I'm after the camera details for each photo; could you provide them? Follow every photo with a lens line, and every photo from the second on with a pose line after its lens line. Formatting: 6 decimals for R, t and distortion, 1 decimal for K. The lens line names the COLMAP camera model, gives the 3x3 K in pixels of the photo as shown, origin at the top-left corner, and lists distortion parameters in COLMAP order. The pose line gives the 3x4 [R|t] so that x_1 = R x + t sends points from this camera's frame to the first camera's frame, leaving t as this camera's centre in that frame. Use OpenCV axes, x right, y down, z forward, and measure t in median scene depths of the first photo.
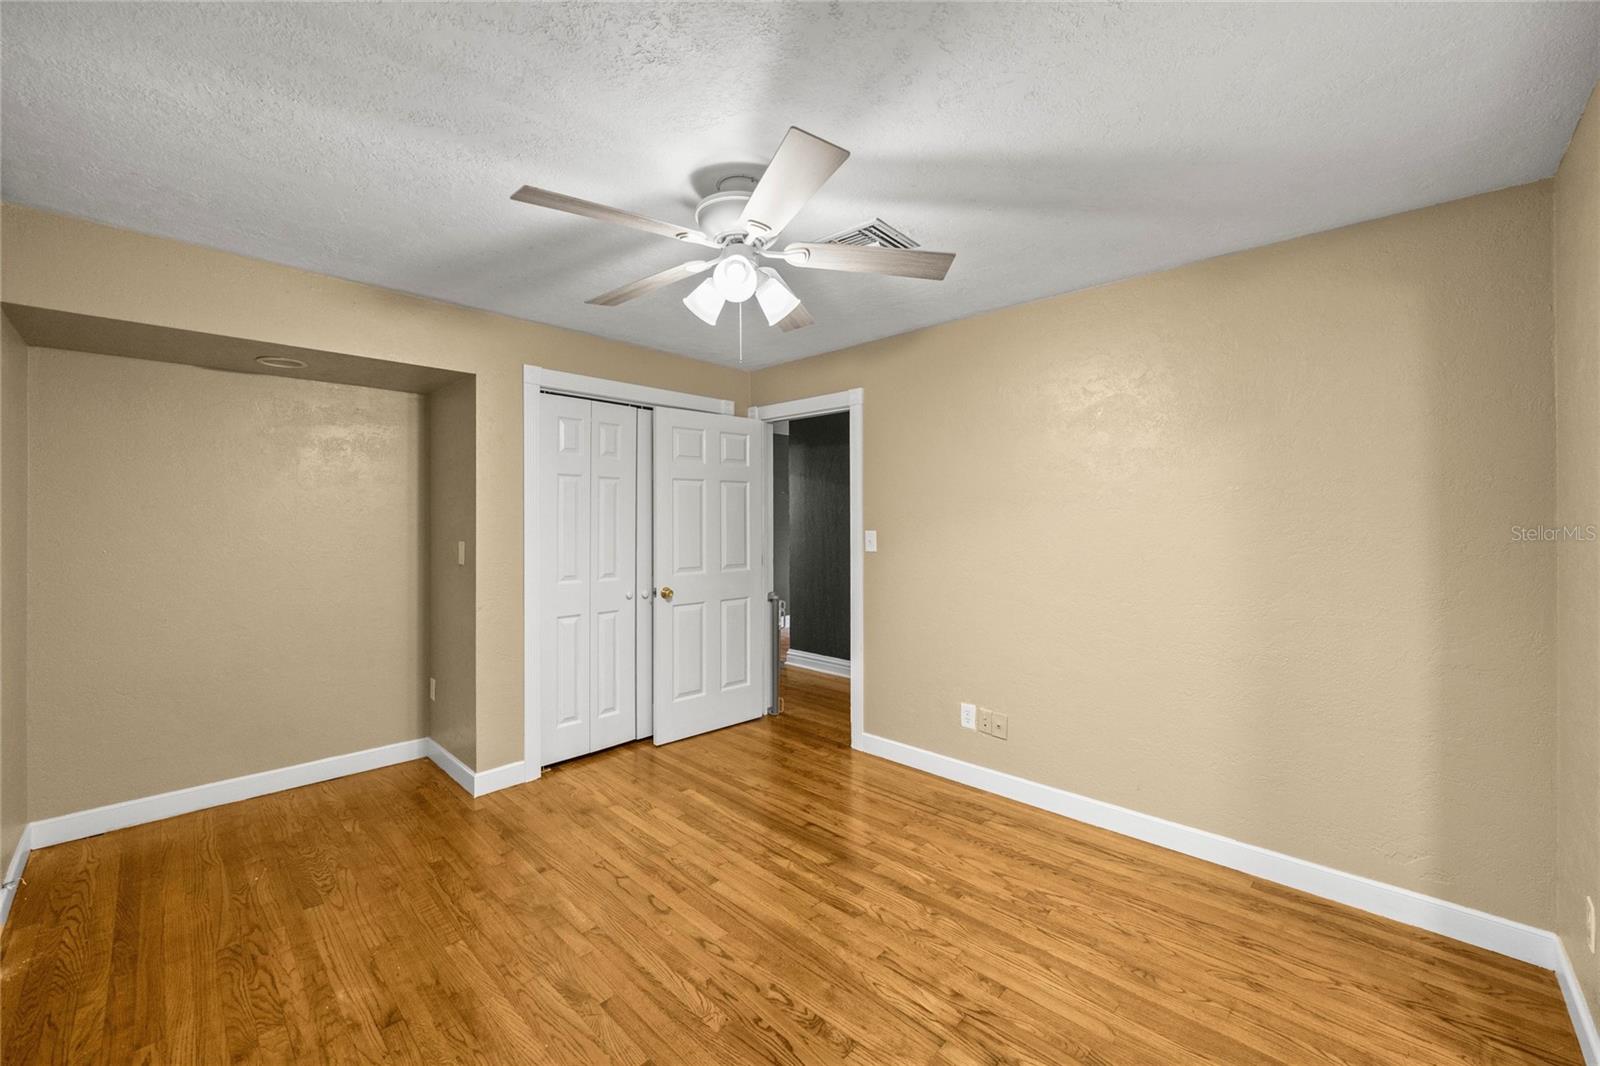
lens RADIAL K [[625.1, 0, 798.8], [0, 625.1, 513.9], [0, 0, 1]] dist [0.000313, 0.000047]
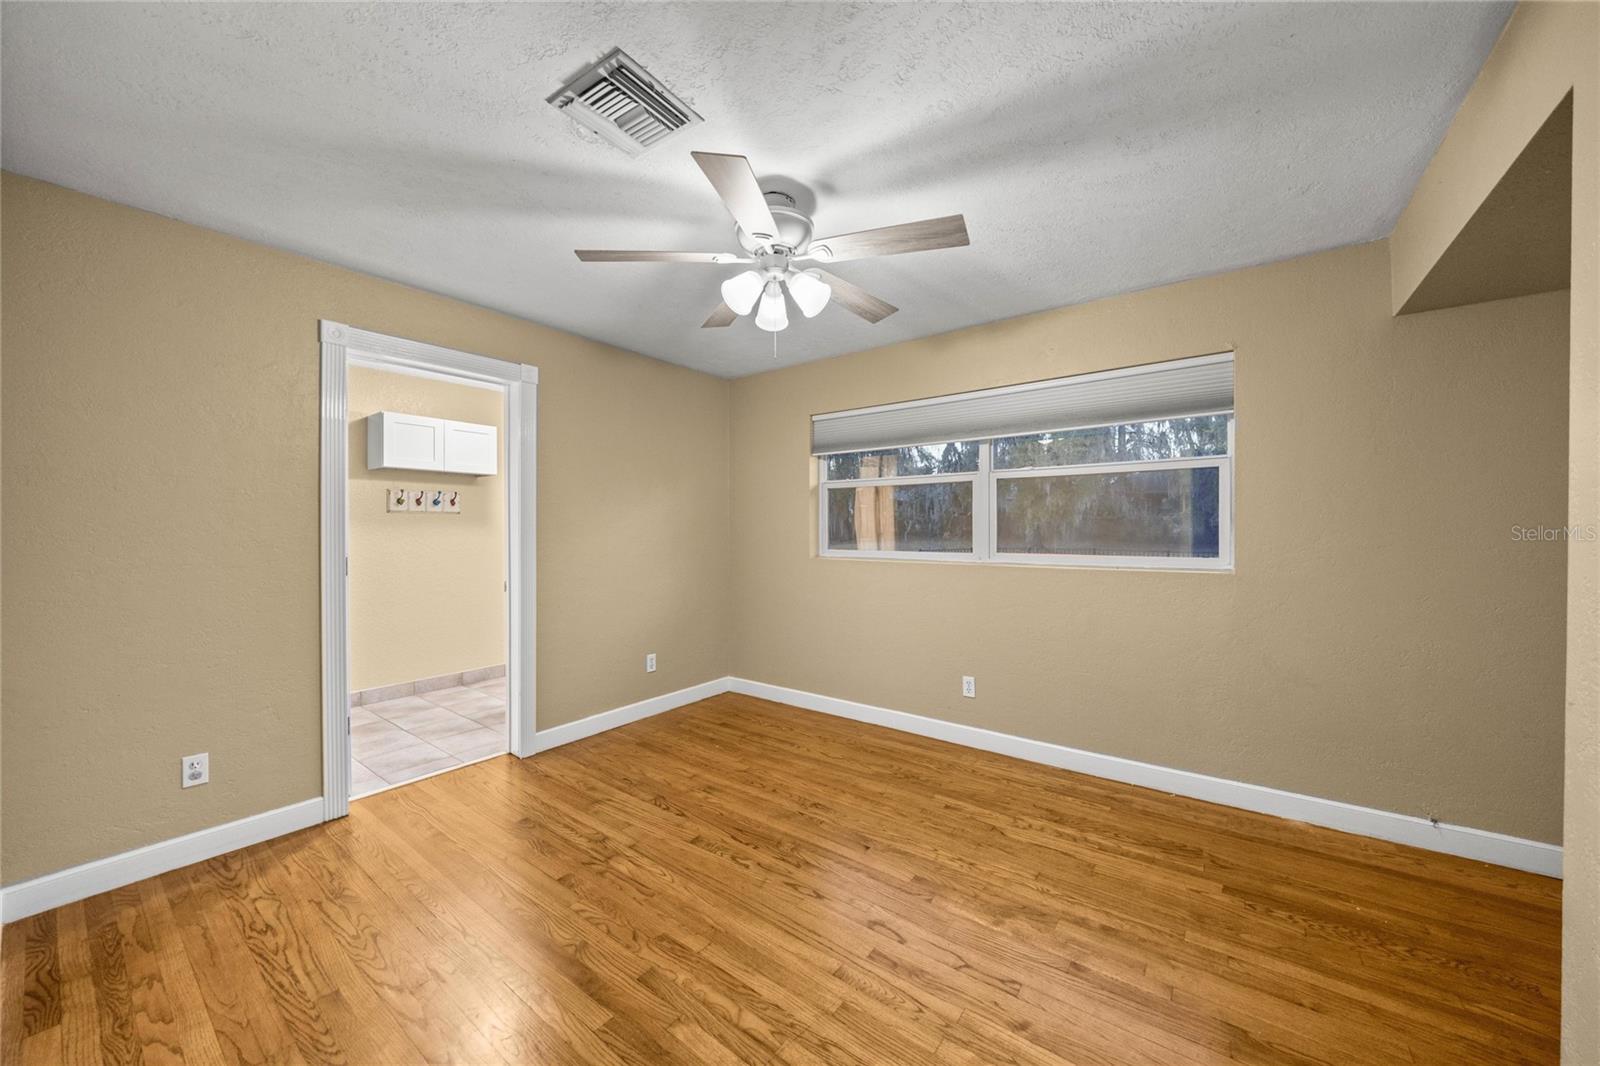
lens RADIAL K [[591.3, 0, 798.4], [0, 591.3, 536.4], [0, 0, 1]] dist [0.000136, -0.000265]
pose [[-0.994155, 0.004328, -0.107878, -0.016236], [0.004137, 0.999989, 0.001991, 0.075246], [0.107885, 0.001533, -0.994162, 1.983103]]
